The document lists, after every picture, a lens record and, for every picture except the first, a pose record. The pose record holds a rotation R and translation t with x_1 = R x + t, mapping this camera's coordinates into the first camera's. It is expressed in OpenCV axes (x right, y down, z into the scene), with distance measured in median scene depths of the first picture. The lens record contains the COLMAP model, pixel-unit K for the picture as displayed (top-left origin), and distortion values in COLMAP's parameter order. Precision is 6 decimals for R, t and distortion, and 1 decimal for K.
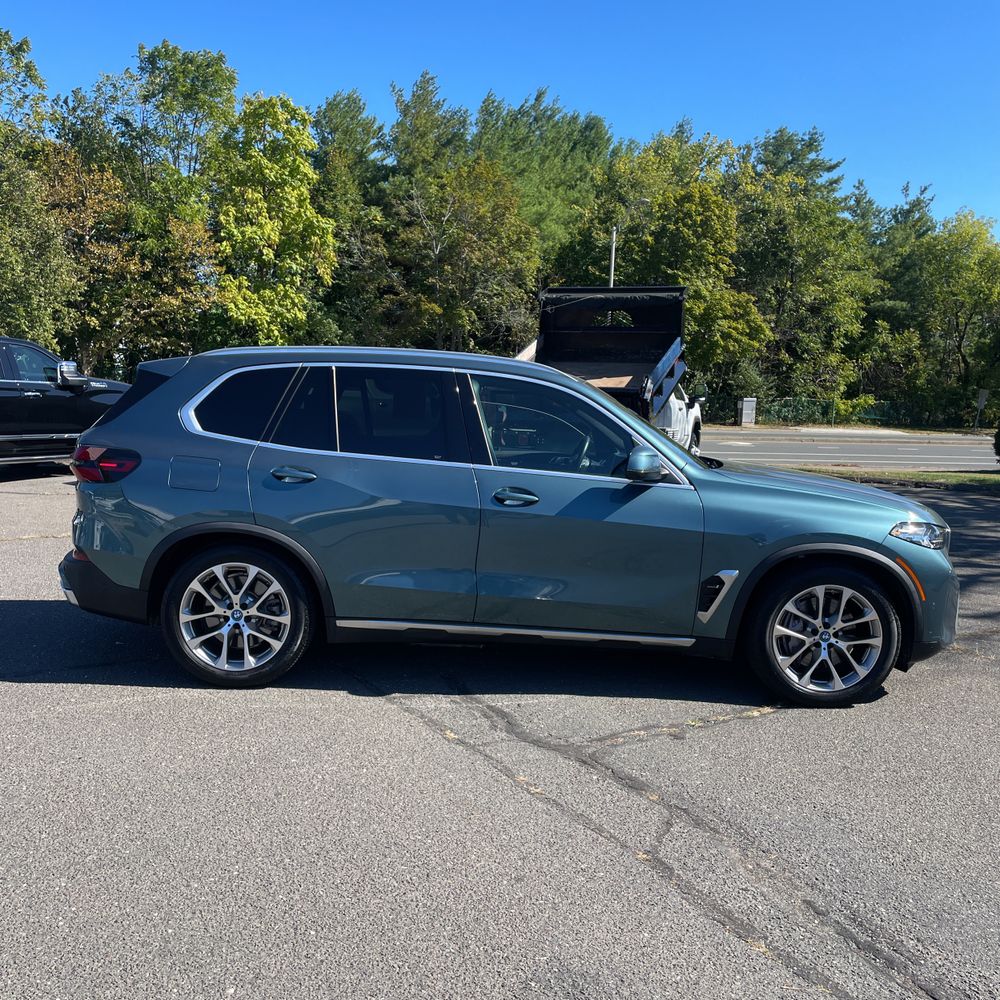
lens RADIAL K [[1012.1, 0, 494.8], [0, 1012.1, 499.7], [0, 0, 1]] dist [0.028135, 0.000000]
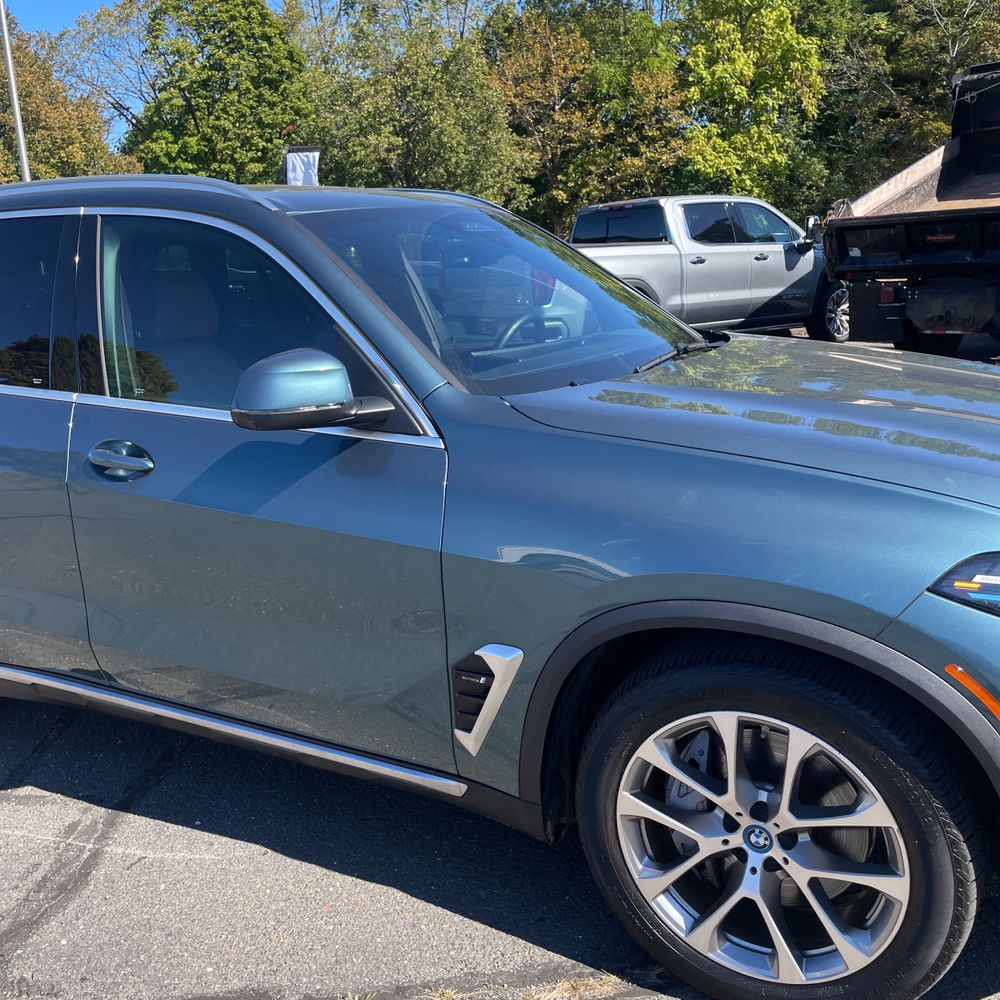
lens RADIAL K [[1012.1, 0, 494.4], [0, 1012.1, 500.5], [0, 0, 1]] dist [0.028135, 0.000000]
pose [[0.866159, 0.034471, -0.498579, 0.420730], [0.032492, 0.991624, 0.125005, -0.038793], [0.498712, -0.124474, 0.857784, 0.640680]]
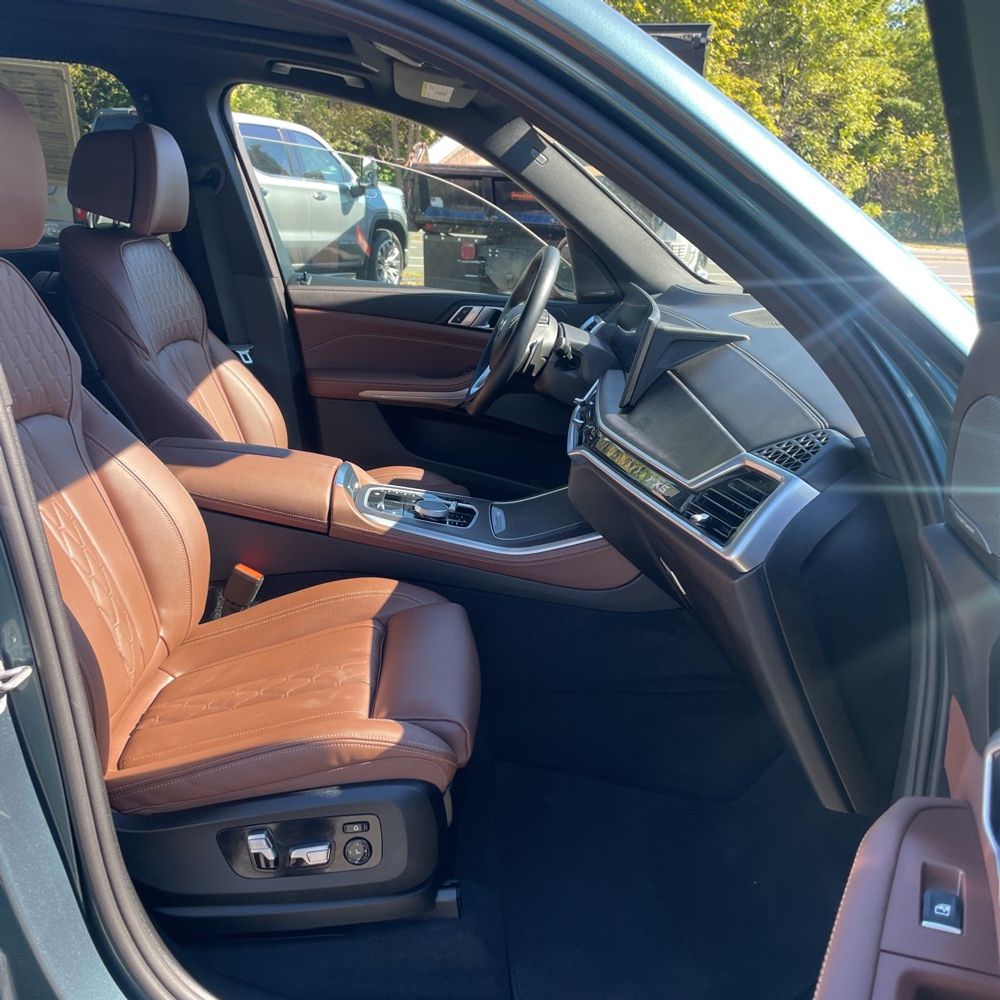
lens RADIAL K [[1012.1, 0, 505.6], [0, 1012.1, 496.4], [0, 0, 1]] dist [0.028135, 0.000000]
pose [[0.999219, 0.008143, 0.038667, 0.080360], [-0.014948, 0.983715, 0.179111, -0.053176], [-0.036579, -0.179549, 0.983069, 0.831124]]
